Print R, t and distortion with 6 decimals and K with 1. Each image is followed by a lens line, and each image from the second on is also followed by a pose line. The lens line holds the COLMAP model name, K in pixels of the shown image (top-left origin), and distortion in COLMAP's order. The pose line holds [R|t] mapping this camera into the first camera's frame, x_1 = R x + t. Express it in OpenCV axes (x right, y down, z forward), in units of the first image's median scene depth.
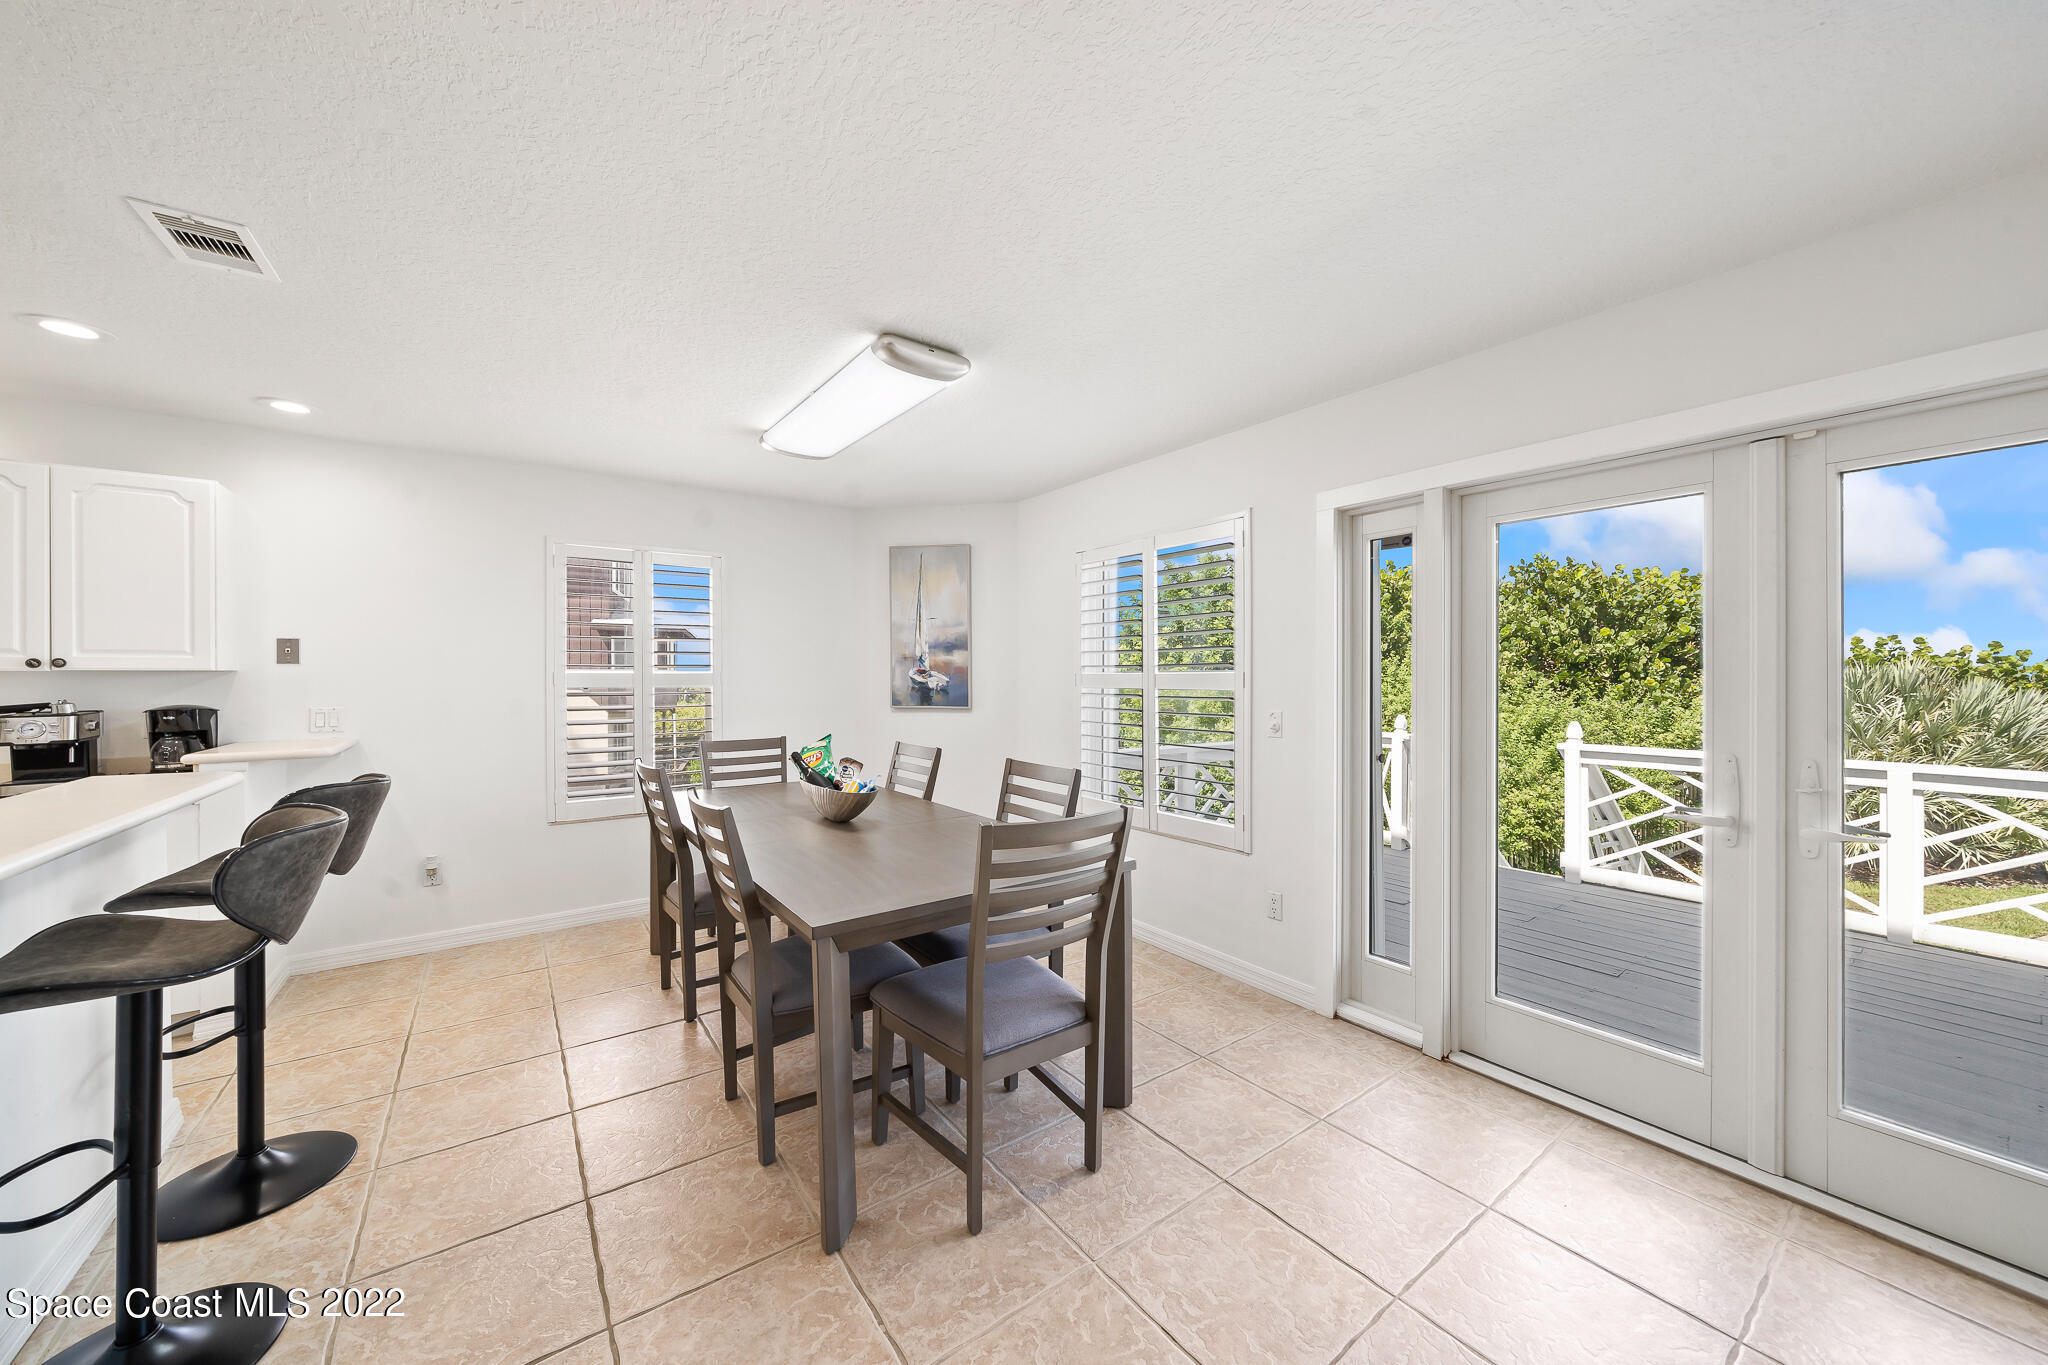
lens RADIAL K [[722.8, 0, 1027.1], [0, 722.8, 675.7], [0, 0, 1]] dist [-0.006777, 0.000074]
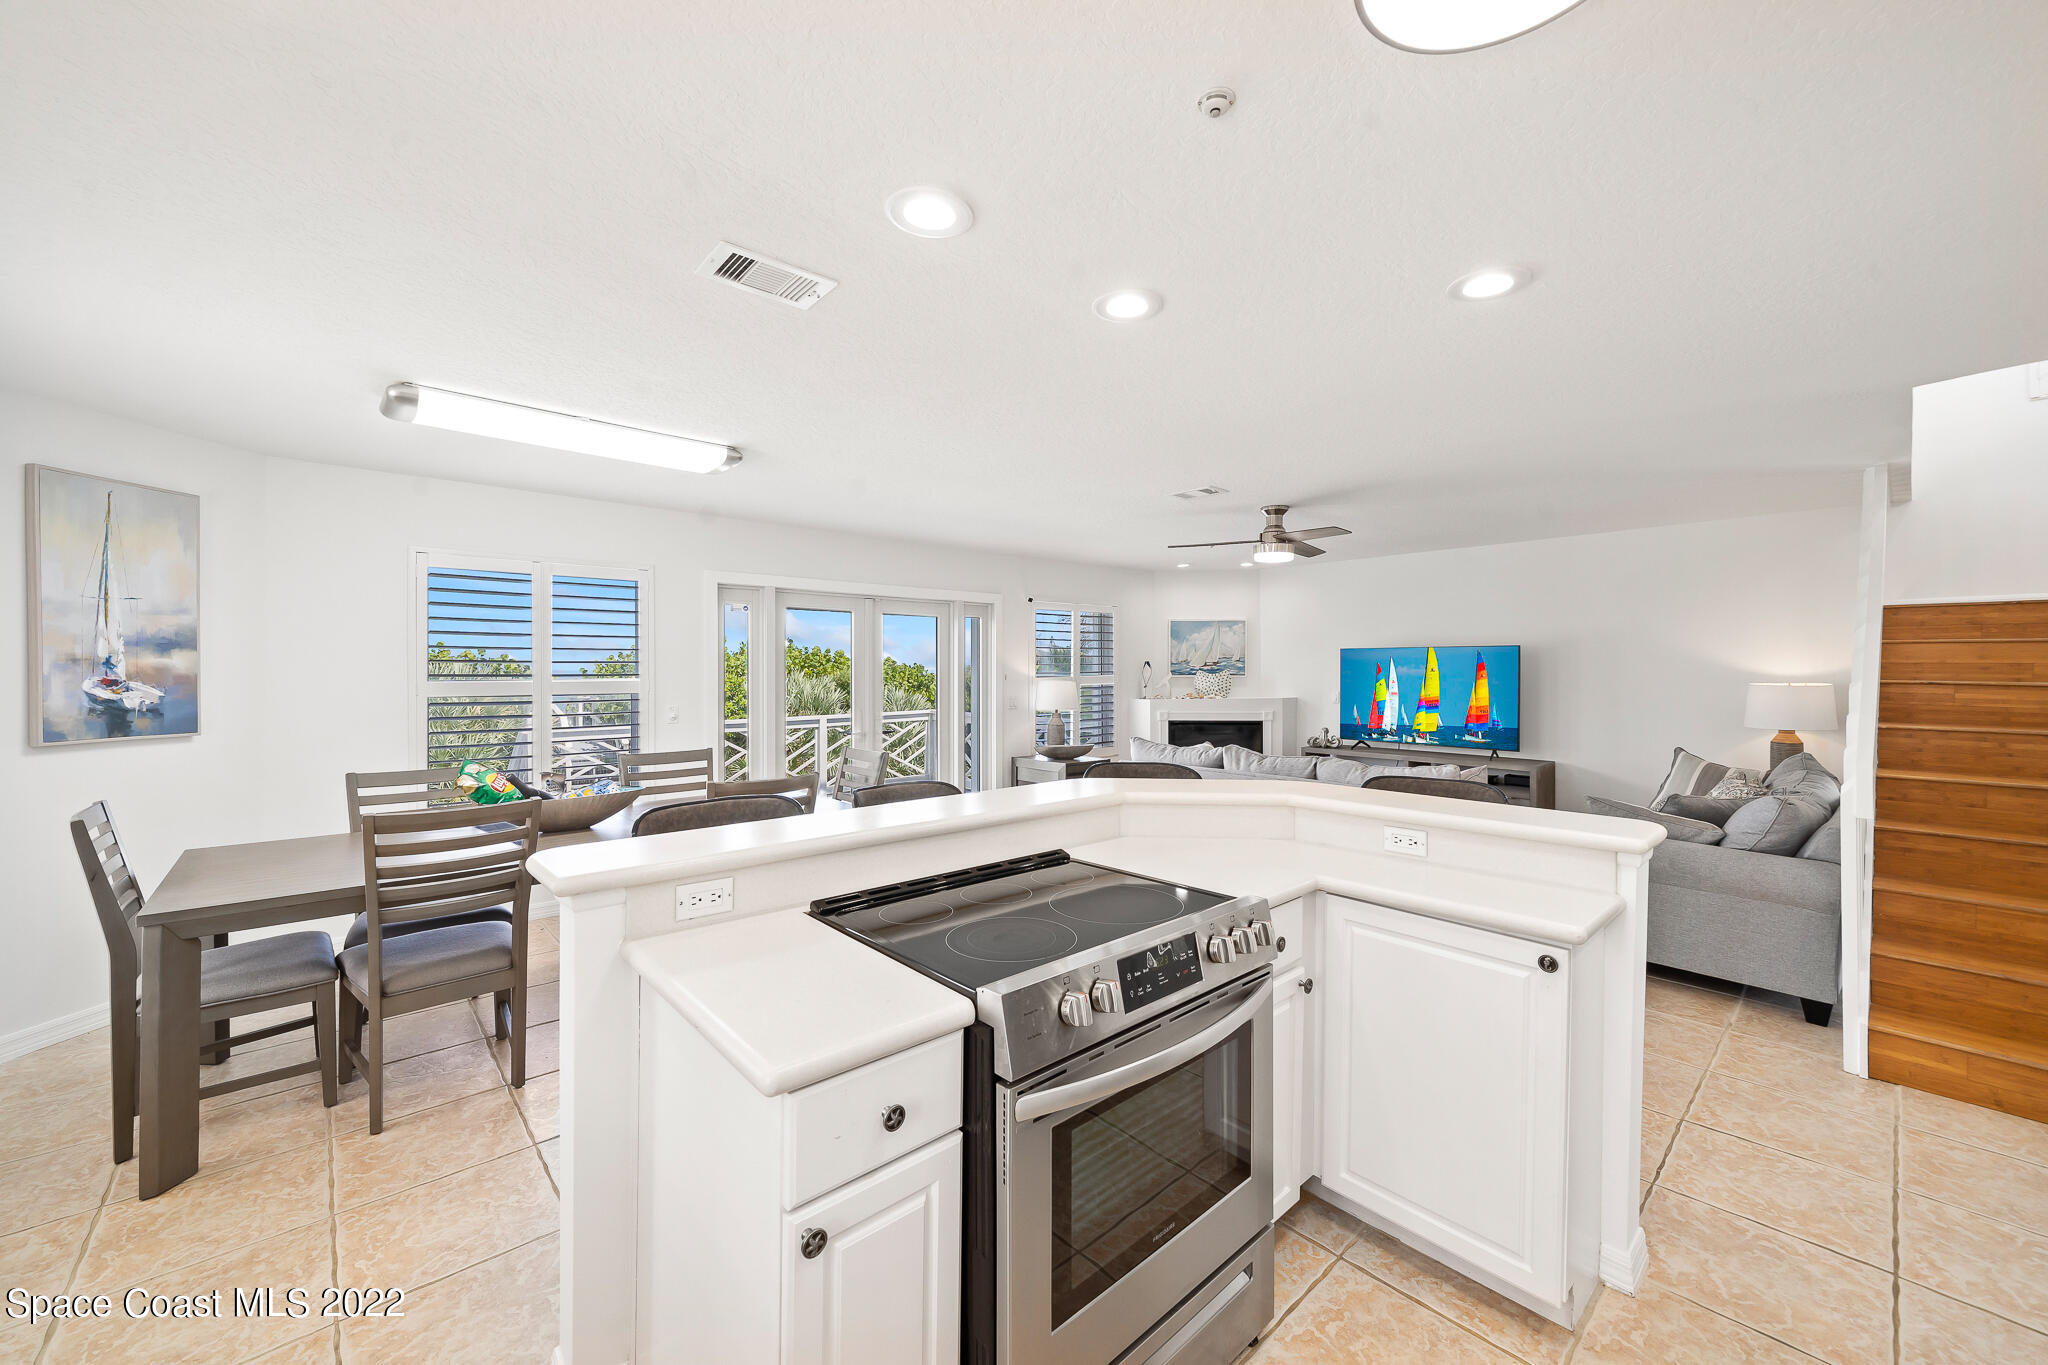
lens RADIAL K [[786.8, 0, 1018.8], [0, 786.8, 673.6], [0, 0, 1]] dist [-0.002444, -0.000132]
pose [[-0.098089, -0.005942, 0.995160, -0.896945], [-0.003191, 0.999979, 0.005656, -0.019728], [-0.995173, -0.002620, -0.098106, 0.296257]]
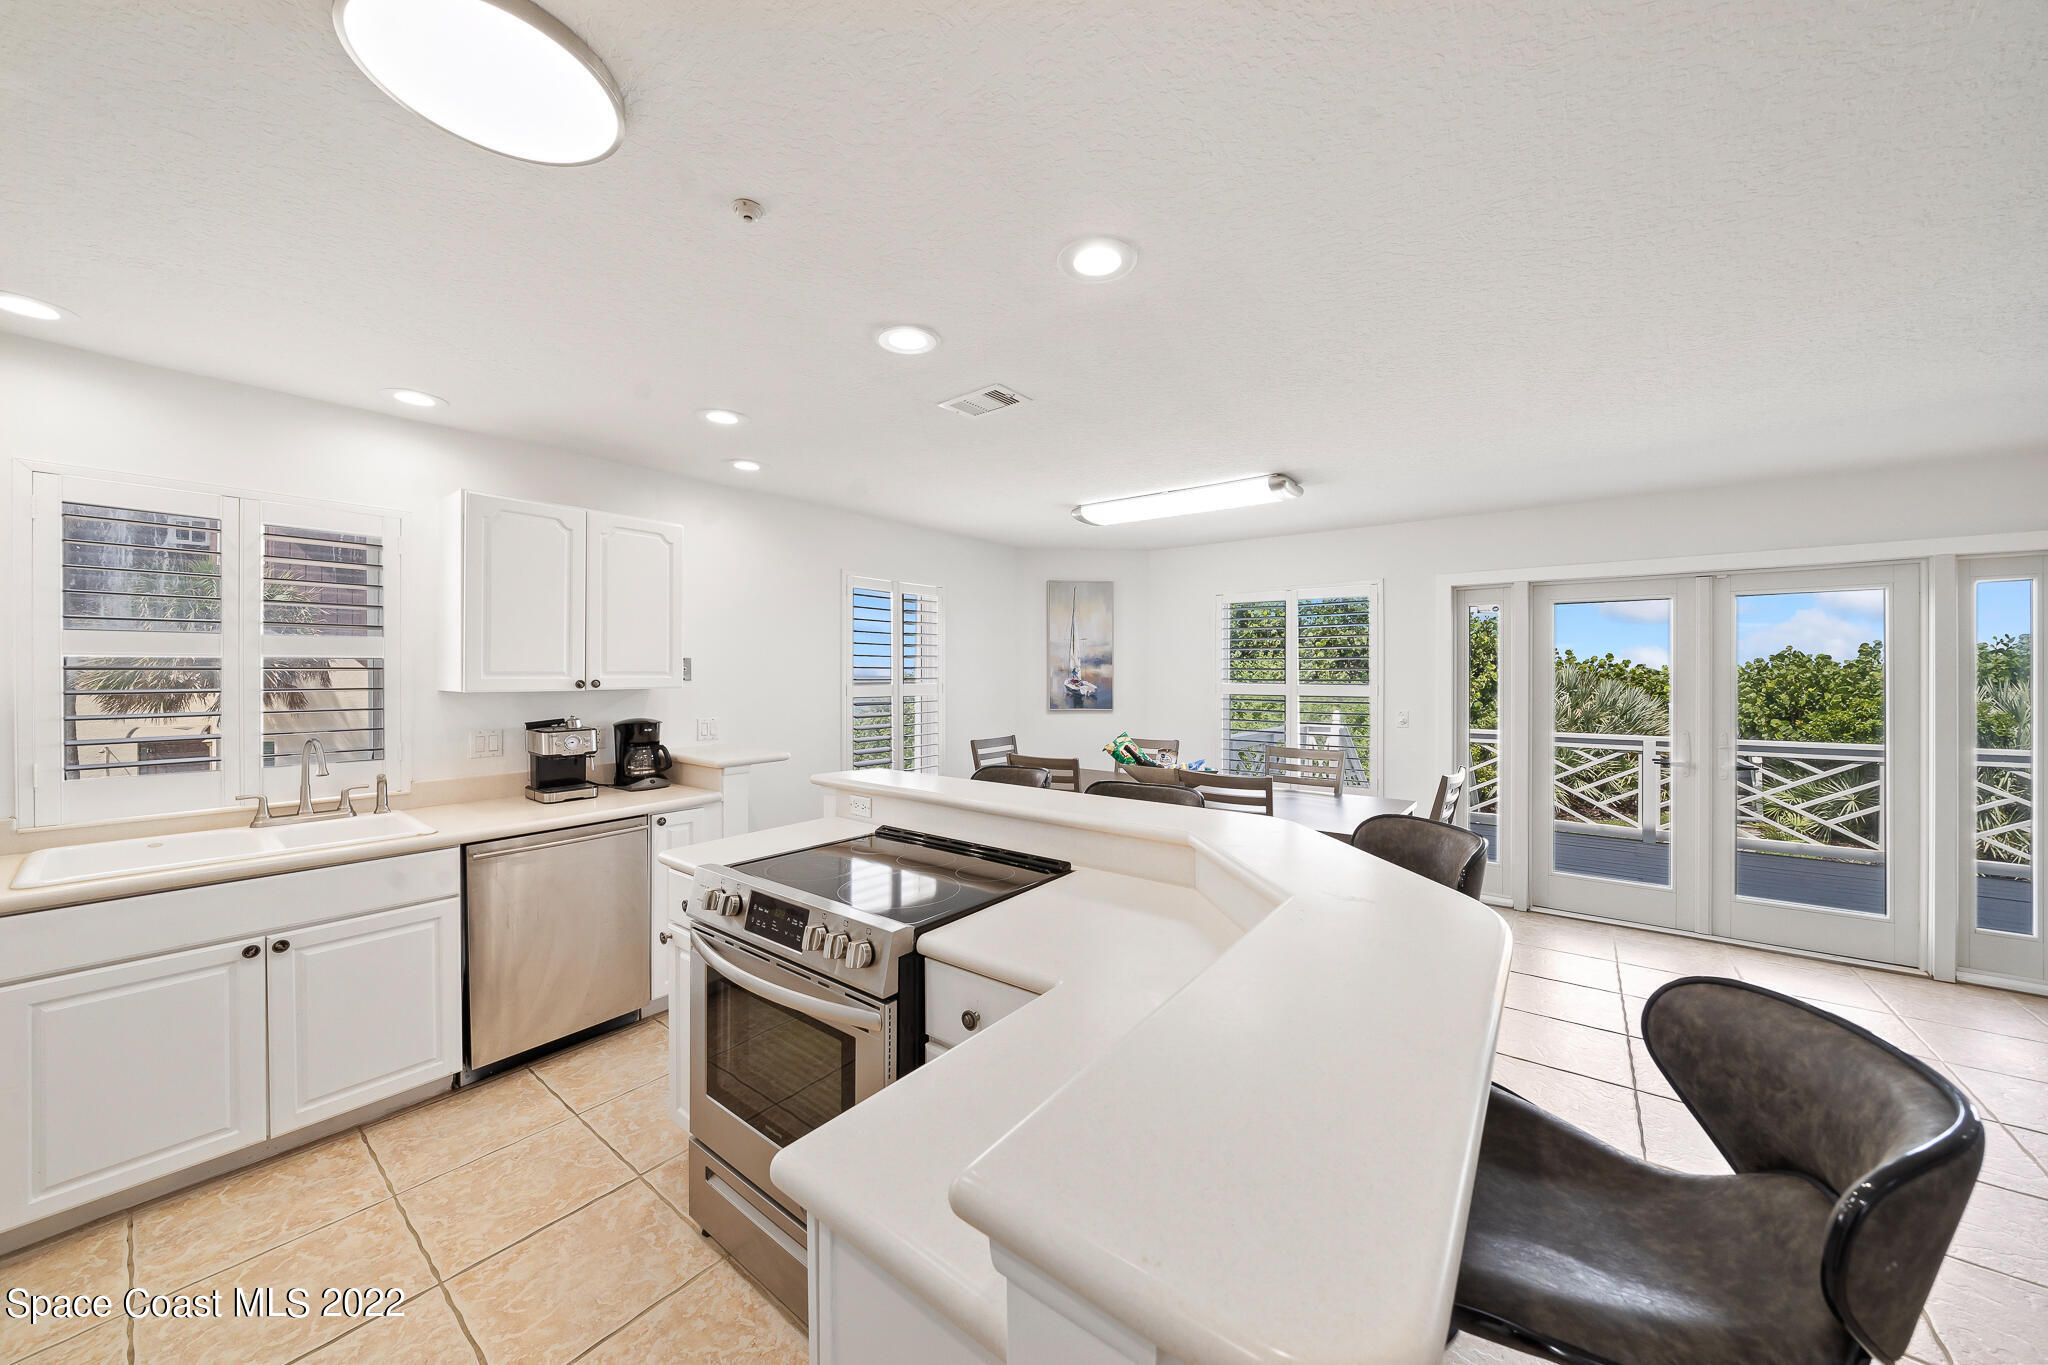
lens RADIAL K [[706.1, 0, 1031.2], [0, 706.1, 673.5], [0, 0, 1]] dist [-0.009317, 0.000026]
pose [[0.960221, 0.001647, 0.279237, -0.566369], [-0.002370, 0.999995, 0.002252, -0.021834], [-0.279232, -0.002824, 0.960220, -0.157115]]
